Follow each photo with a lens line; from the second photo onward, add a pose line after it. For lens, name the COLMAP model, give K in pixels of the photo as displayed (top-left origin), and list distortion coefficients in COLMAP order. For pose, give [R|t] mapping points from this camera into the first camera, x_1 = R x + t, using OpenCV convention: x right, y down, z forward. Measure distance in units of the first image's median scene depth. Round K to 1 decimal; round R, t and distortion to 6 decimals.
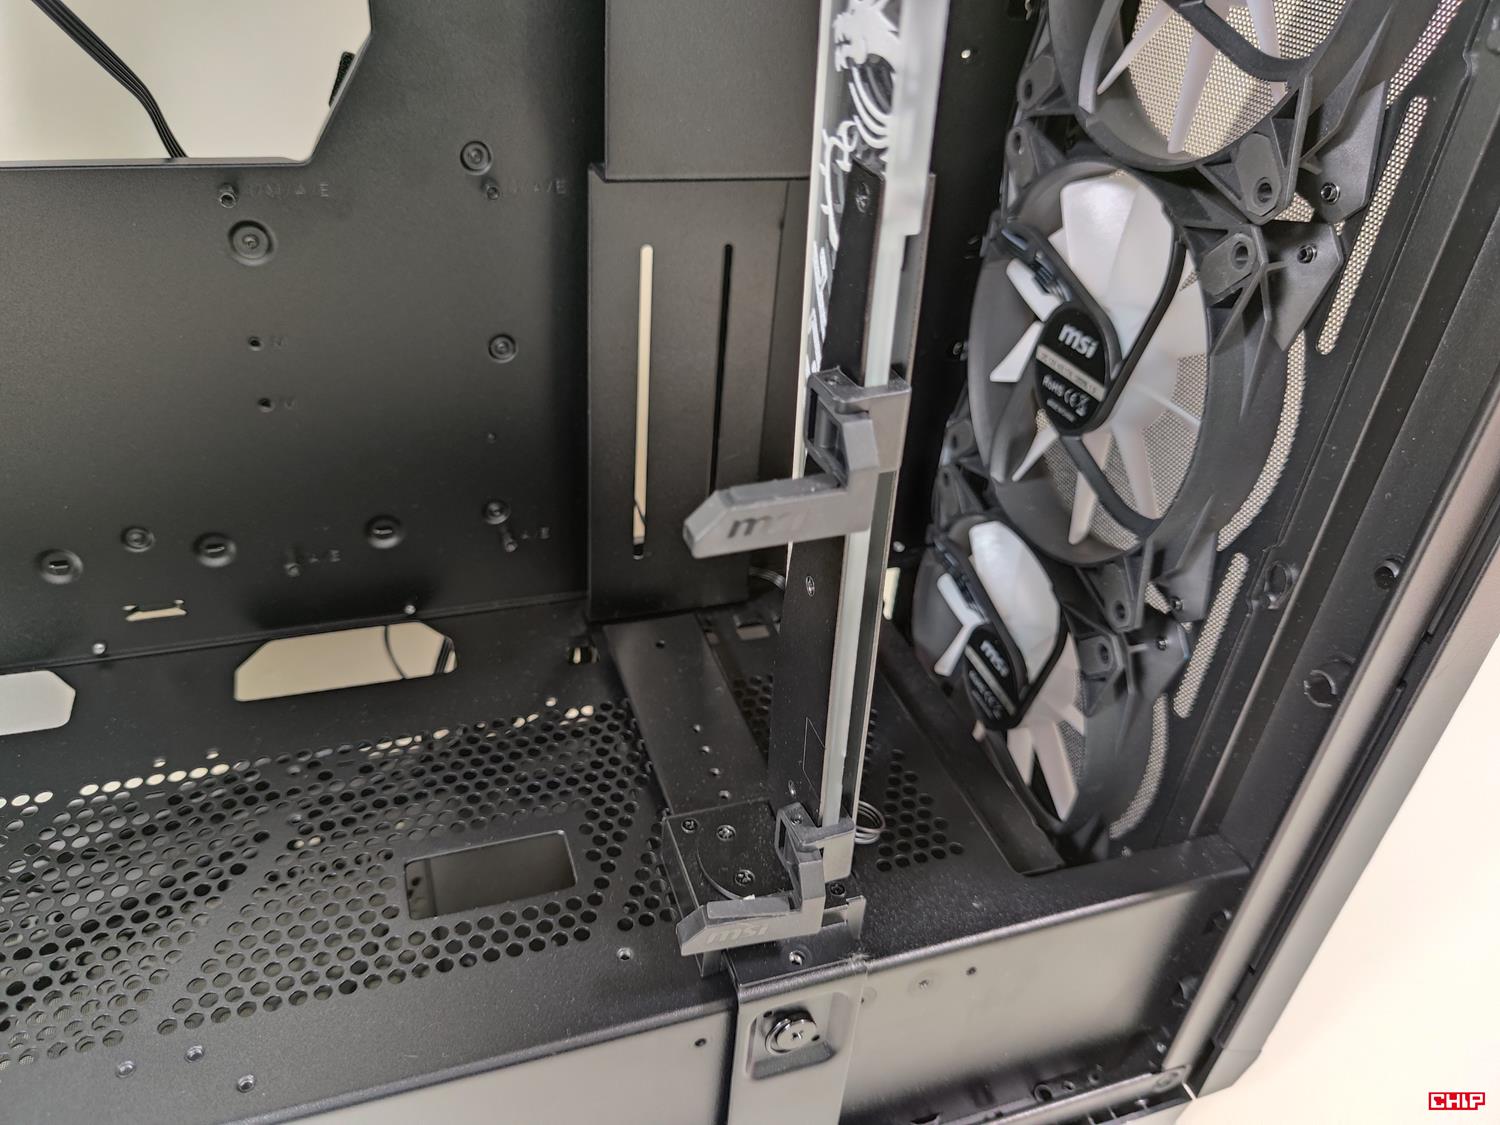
lens RADIAL K [[1109.9, 0, 744.8], [0, 1109.9, 566.1], [0, 0, 1]] dist [-0.002004, -0.004215]
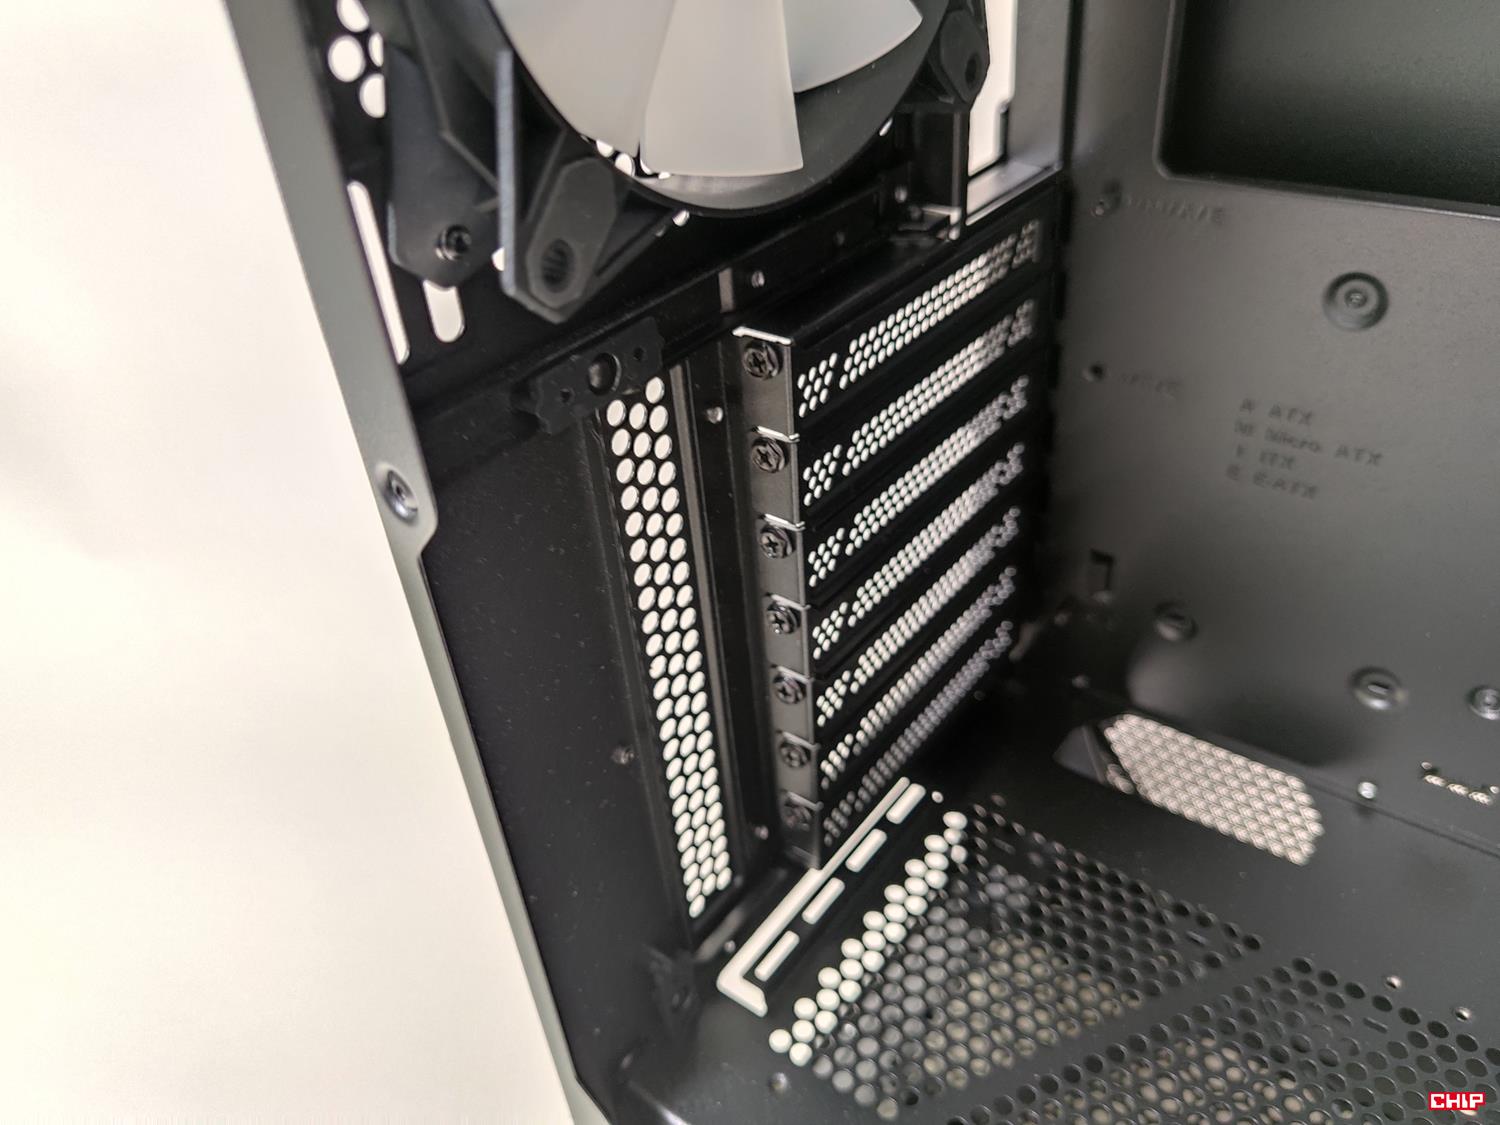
lens RADIAL K [[1129.6, 0, 750.0], [0, 1129.6, 562.5], [0, 0, 1]] dist [0.000896, -0.045580]
pose [[0.539329, 0.375899, -0.753541, -0.286258], [-0.366910, 0.910331, 0.191505, -0.077124], [0.757959, 0.173198, 0.628889, 0.107015]]
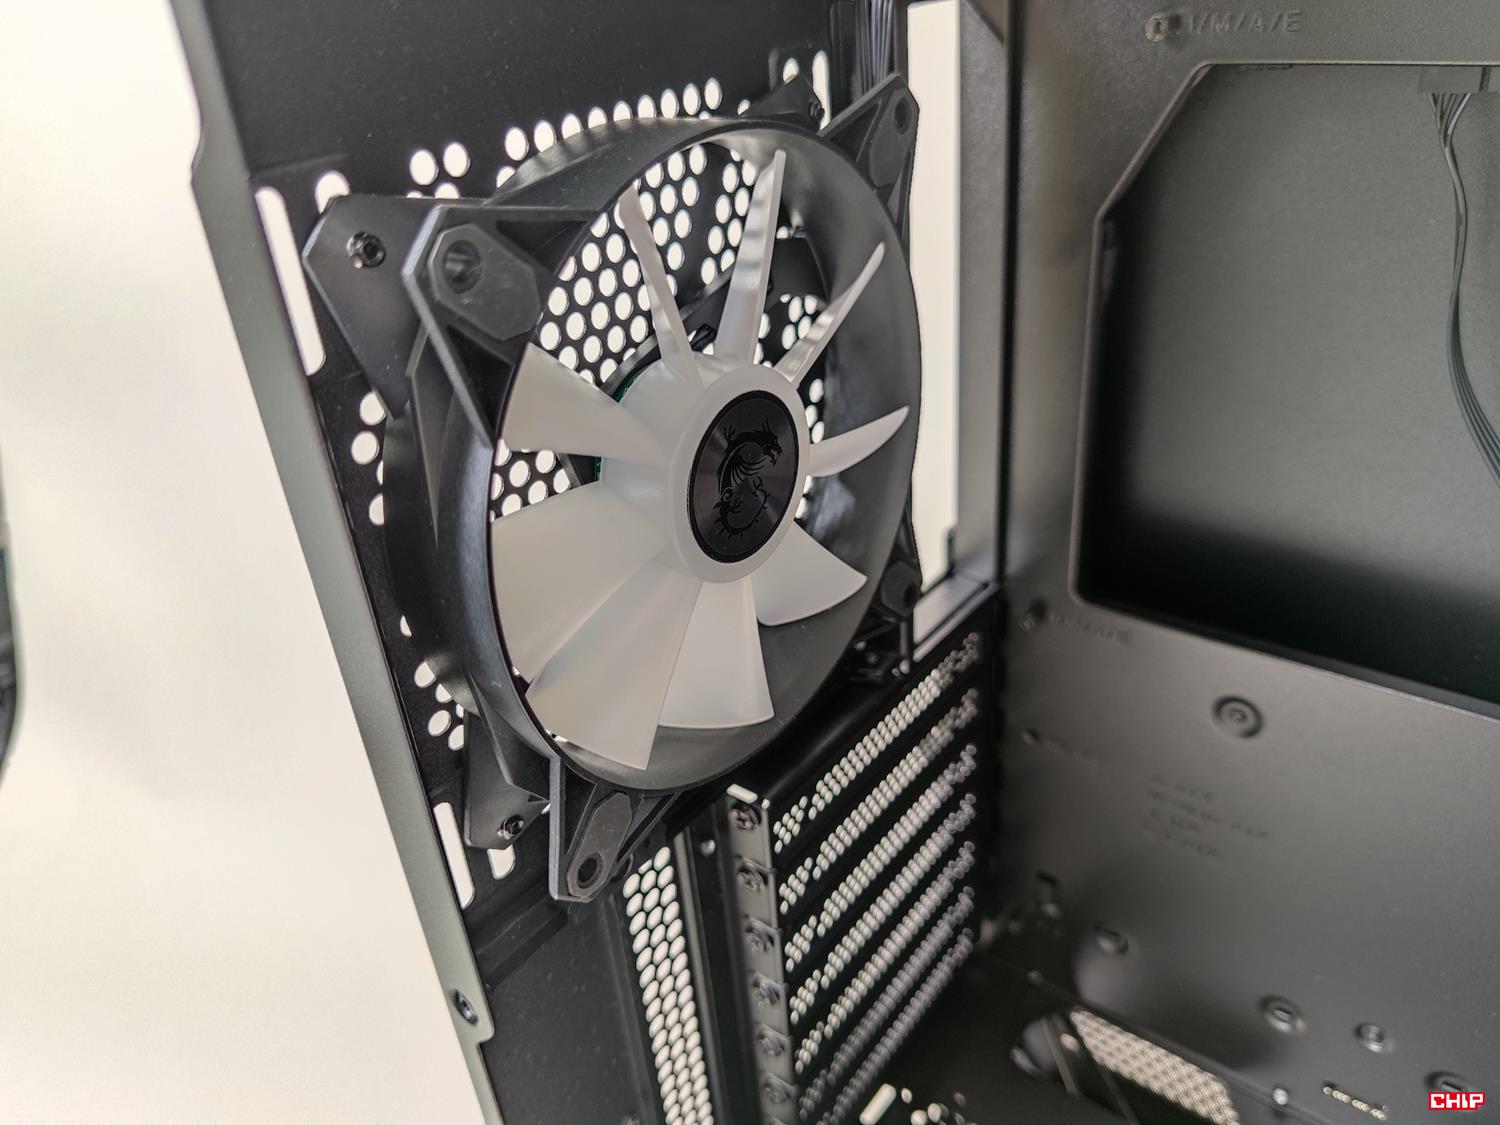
lens RADIAL K [[1145.5, 0, 777.7], [0, 1145.5, 563.2], [0, 0, 1]] dist [0.007683, 0.001245]
pose [[0.554092, 0.308715, -0.773096, -0.222954], [-0.369971, 0.923259, 0.103514, -0.311458], [0.745724, 0.228667, 0.625786, -0.033826]]
